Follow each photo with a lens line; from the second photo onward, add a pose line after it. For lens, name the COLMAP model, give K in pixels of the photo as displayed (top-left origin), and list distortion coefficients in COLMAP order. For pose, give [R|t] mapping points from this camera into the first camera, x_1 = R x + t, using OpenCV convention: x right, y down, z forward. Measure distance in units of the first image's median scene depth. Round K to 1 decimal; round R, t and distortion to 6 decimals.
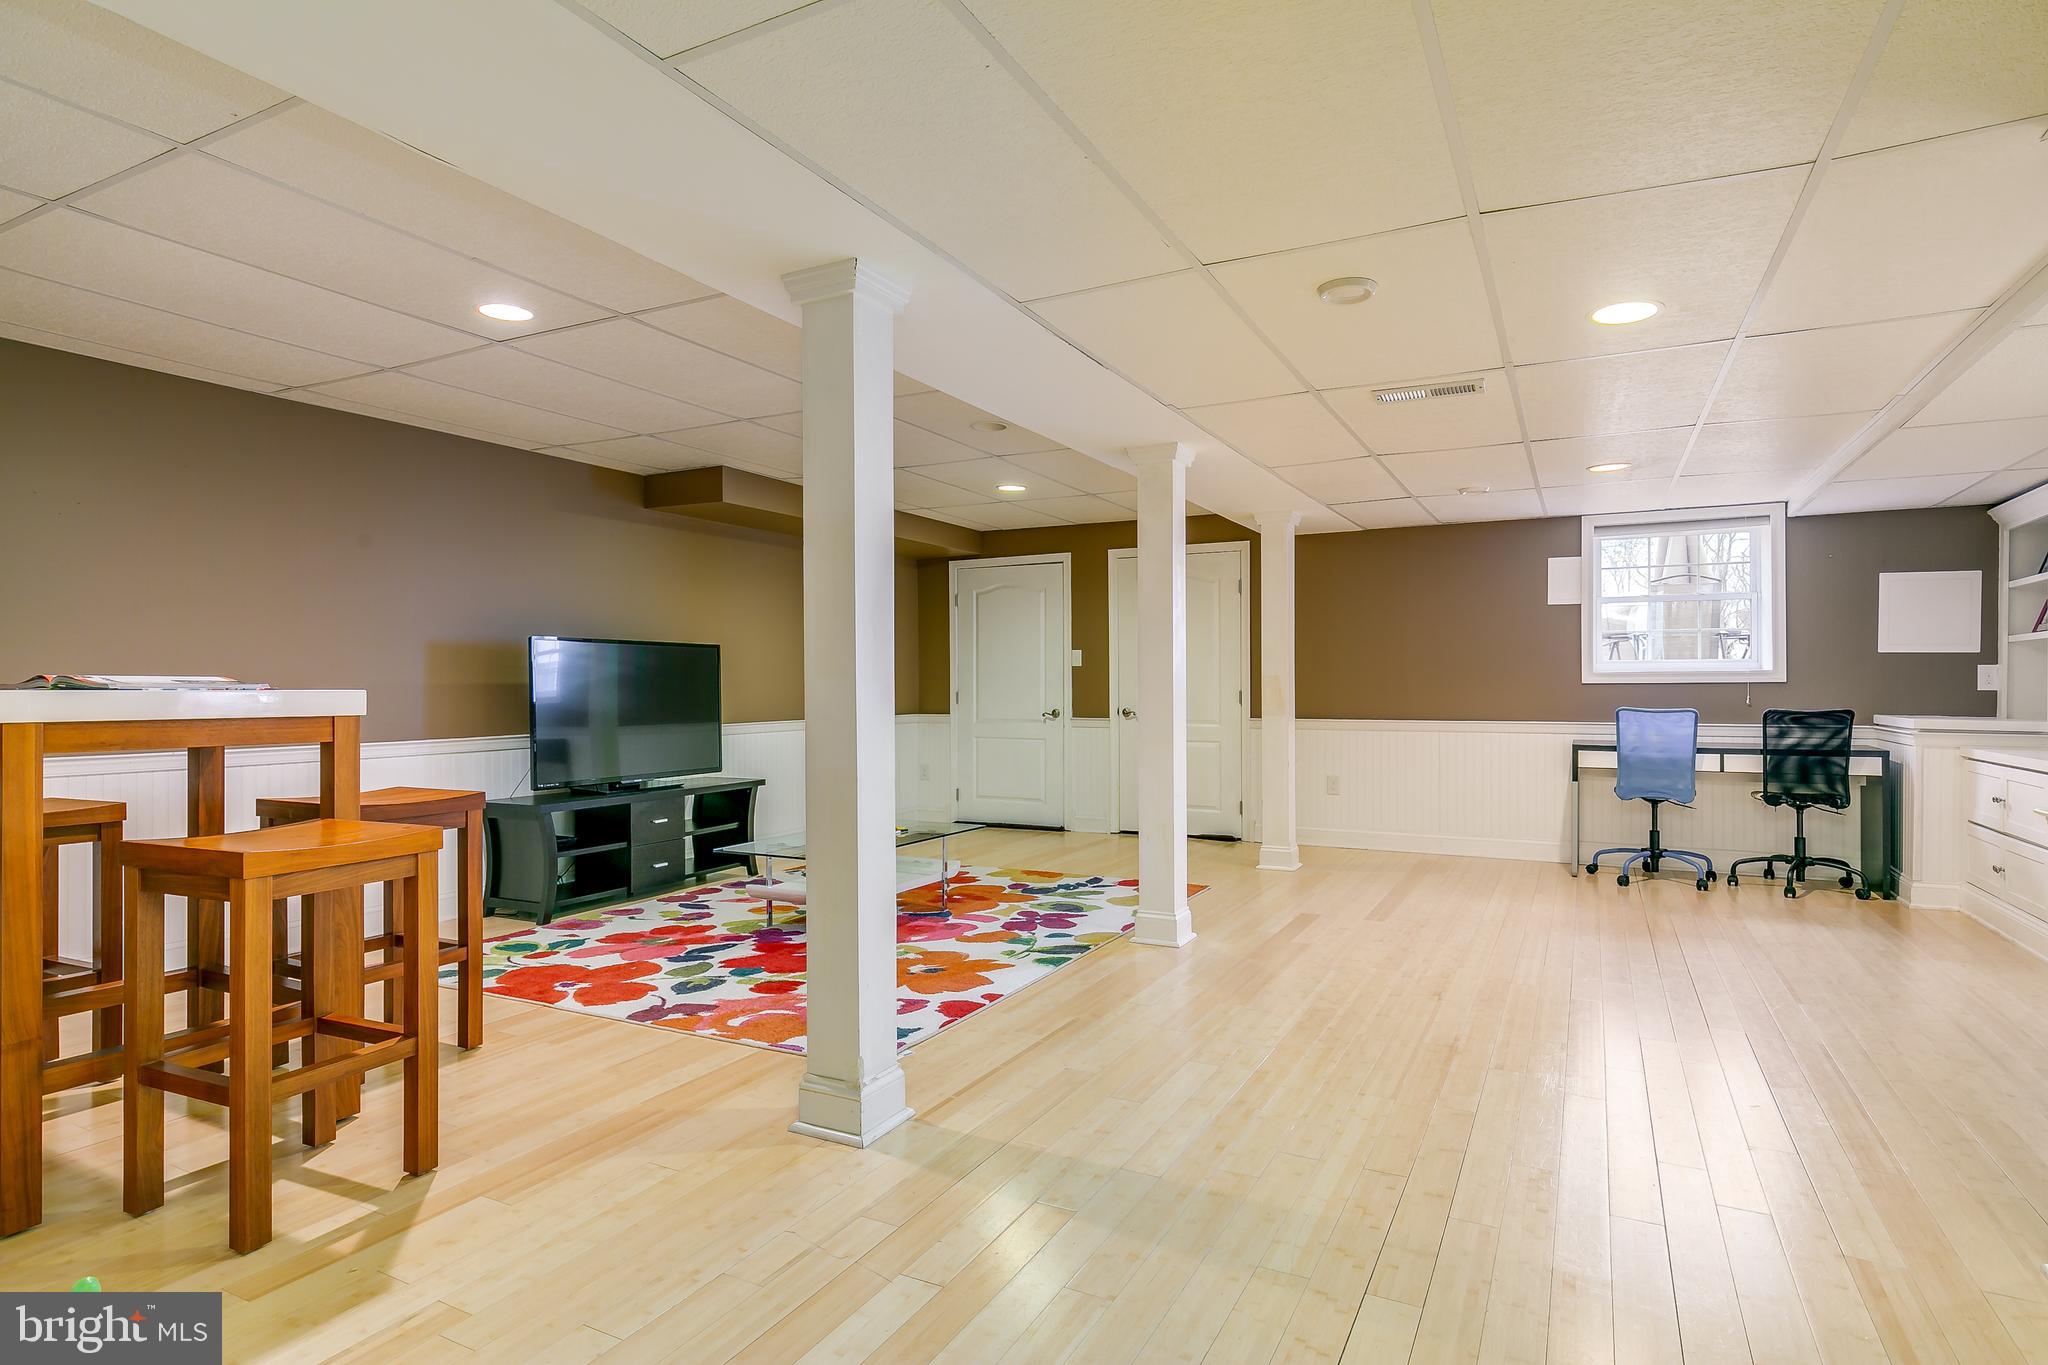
lens RADIAL K [[1083.7, 0, 1024.0], [0, 1083.7, 682.5], [0, 0, 1]] dist [0.001838, 0.000797]
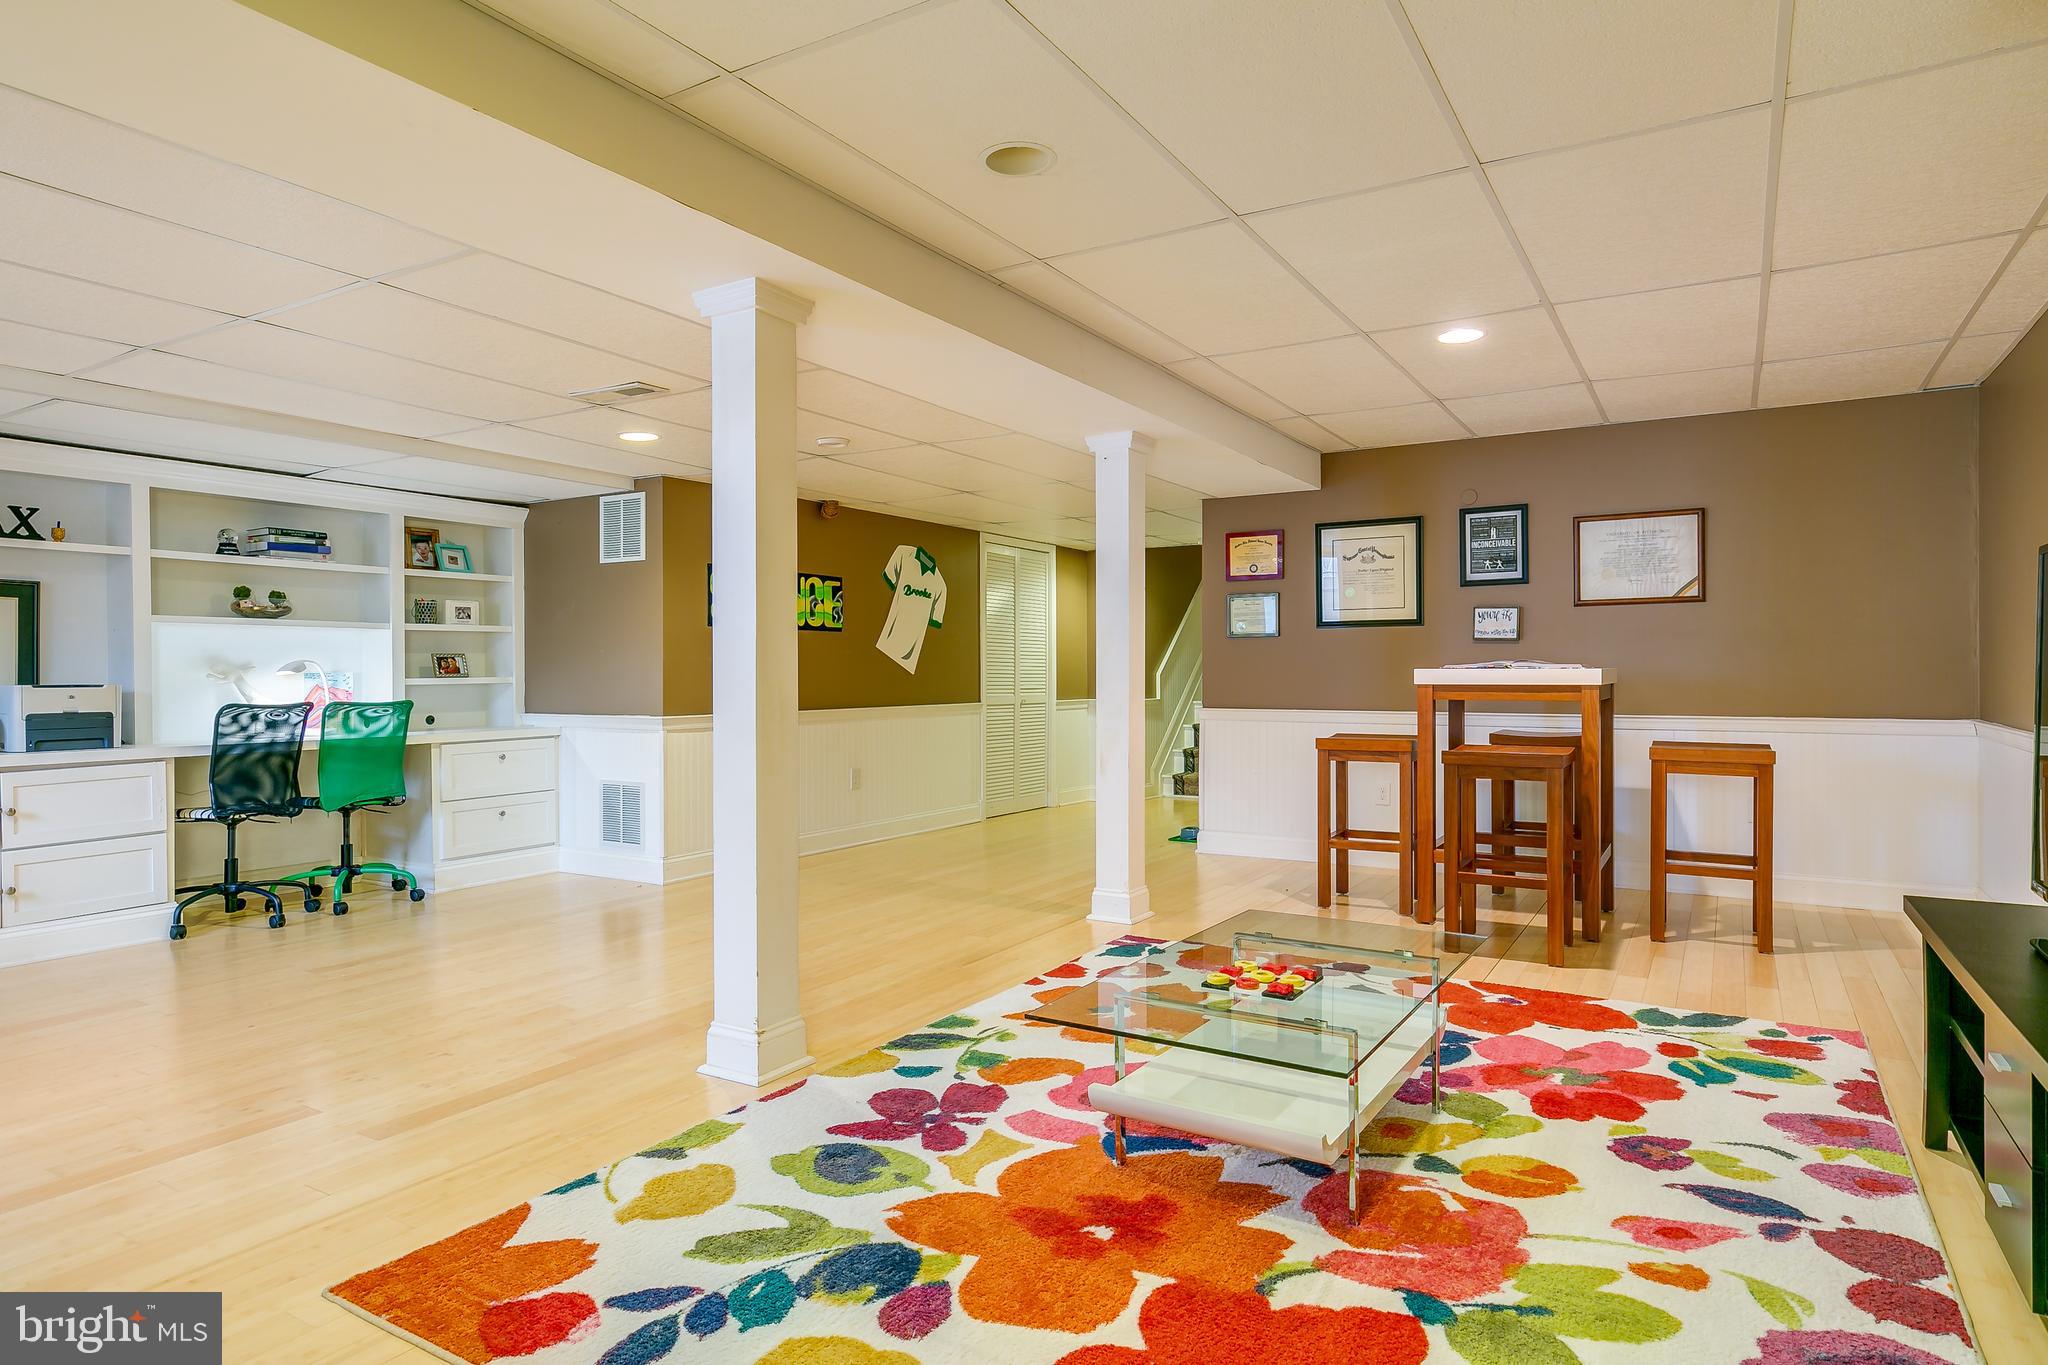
lens RADIAL K [[1141.4, 0, 1034.8], [0, 1141.4, 679.6], [0, 0, 1]] dist [0.004548, -0.000313]
pose [[-0.998520, 0.006709, 0.053962, -0.059802], [0.006912, 0.999970, 0.003592, 0.006639], [-0.053937, 0.003959, -0.998537, 1.389154]]
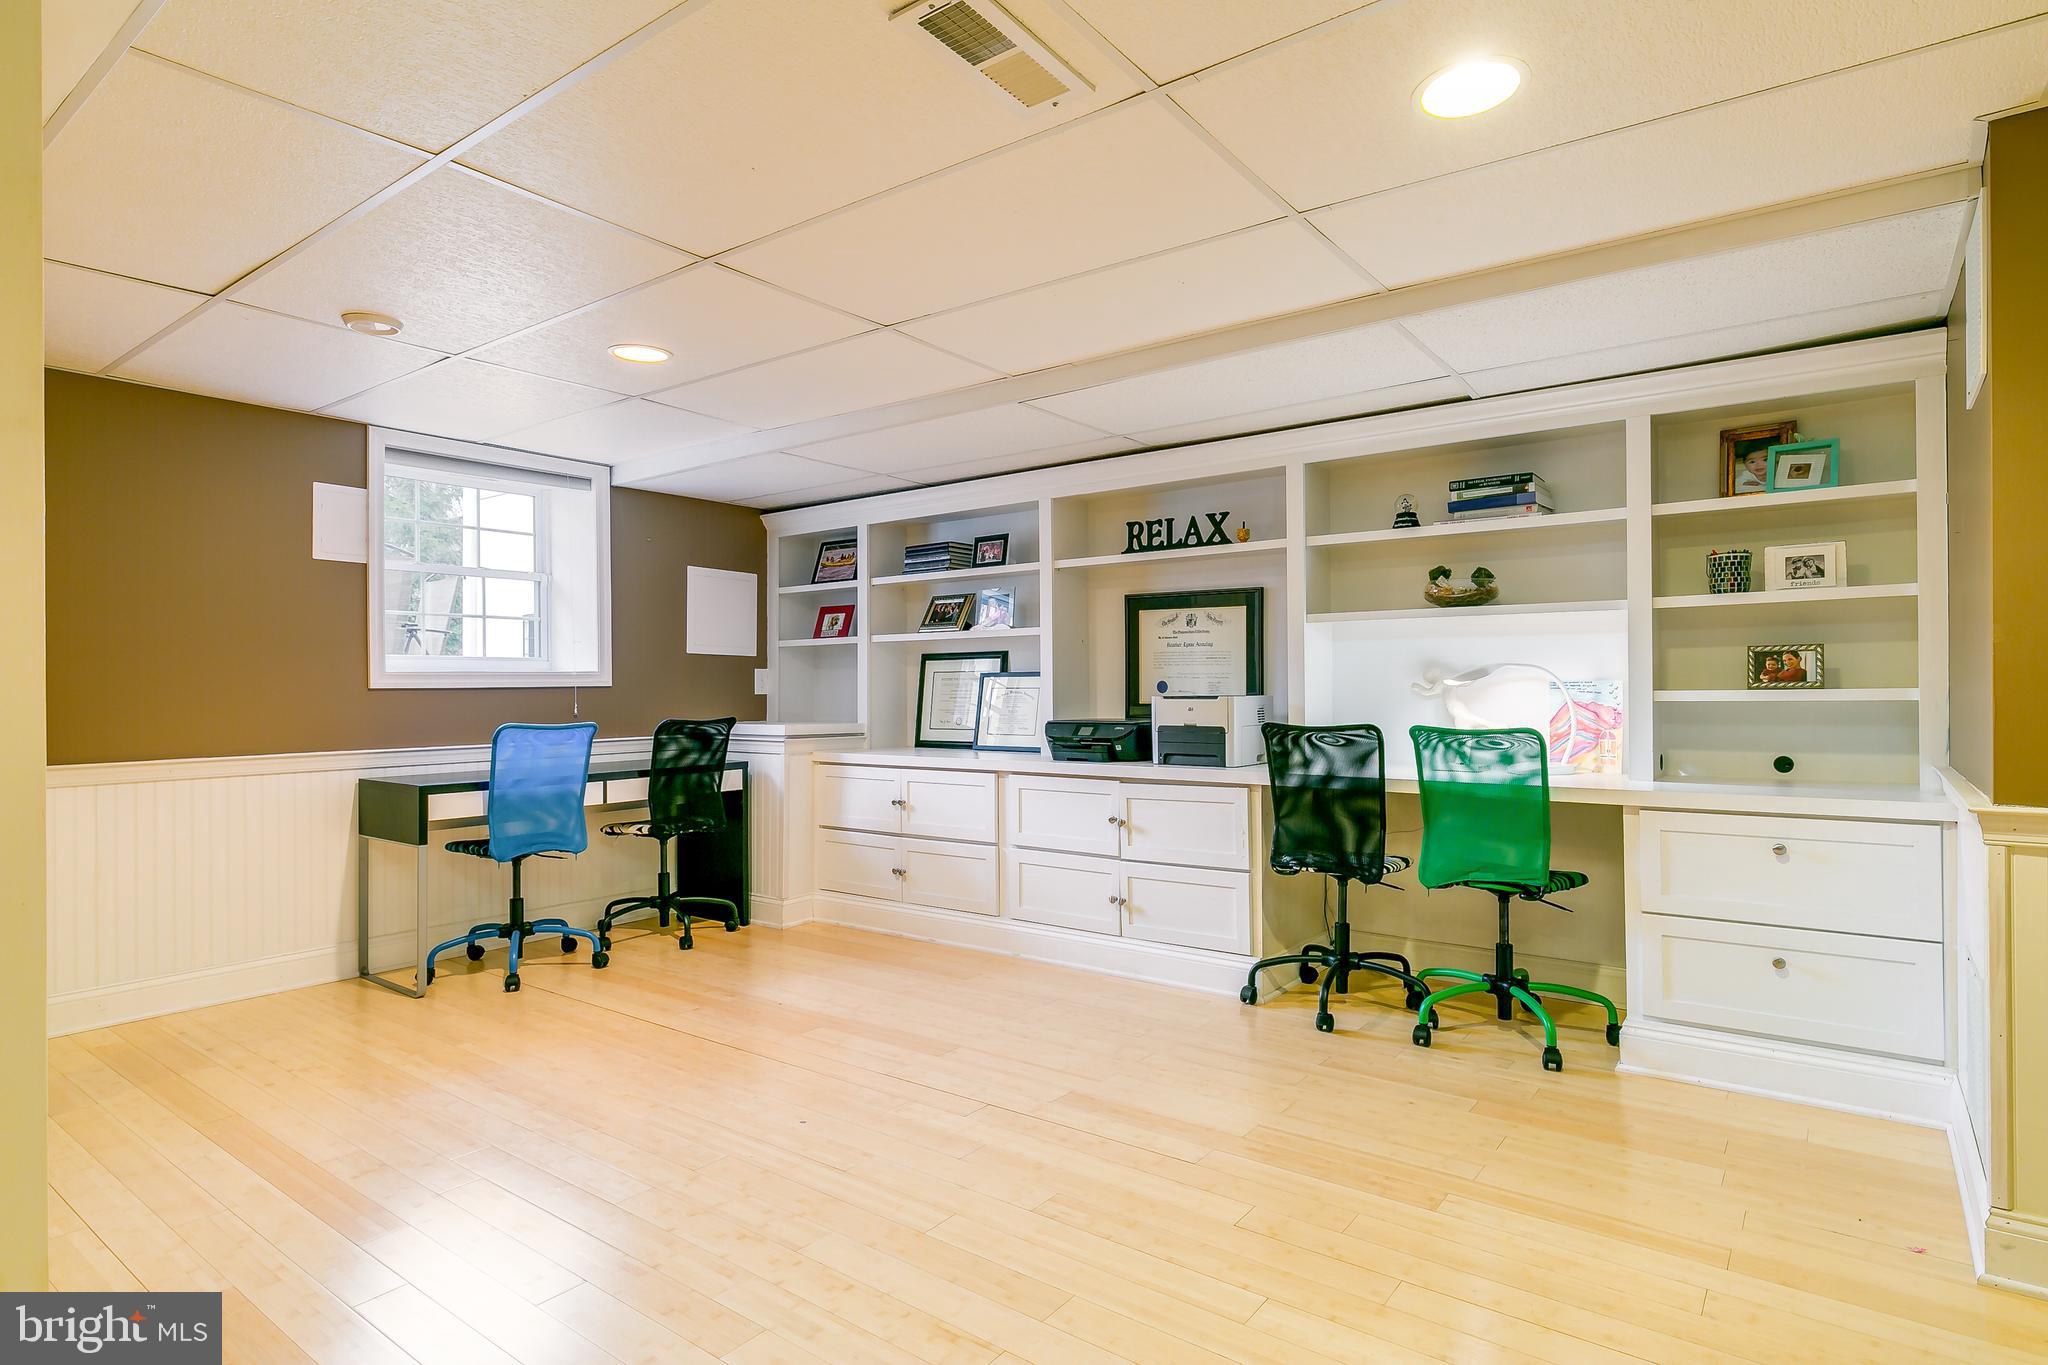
lens RADIAL K [[1141.4, 0, 1034.8], [0, 1141.4, 679.6], [0, 0, 1]] dist [0.004548, -0.000313]
pose [[0.176392, 0.012072, 0.984246, -0.096925], [0.001479, 0.999920, -0.012529, 0.006846], [-0.984319, 0.003666, 0.176360, 0.579018]]
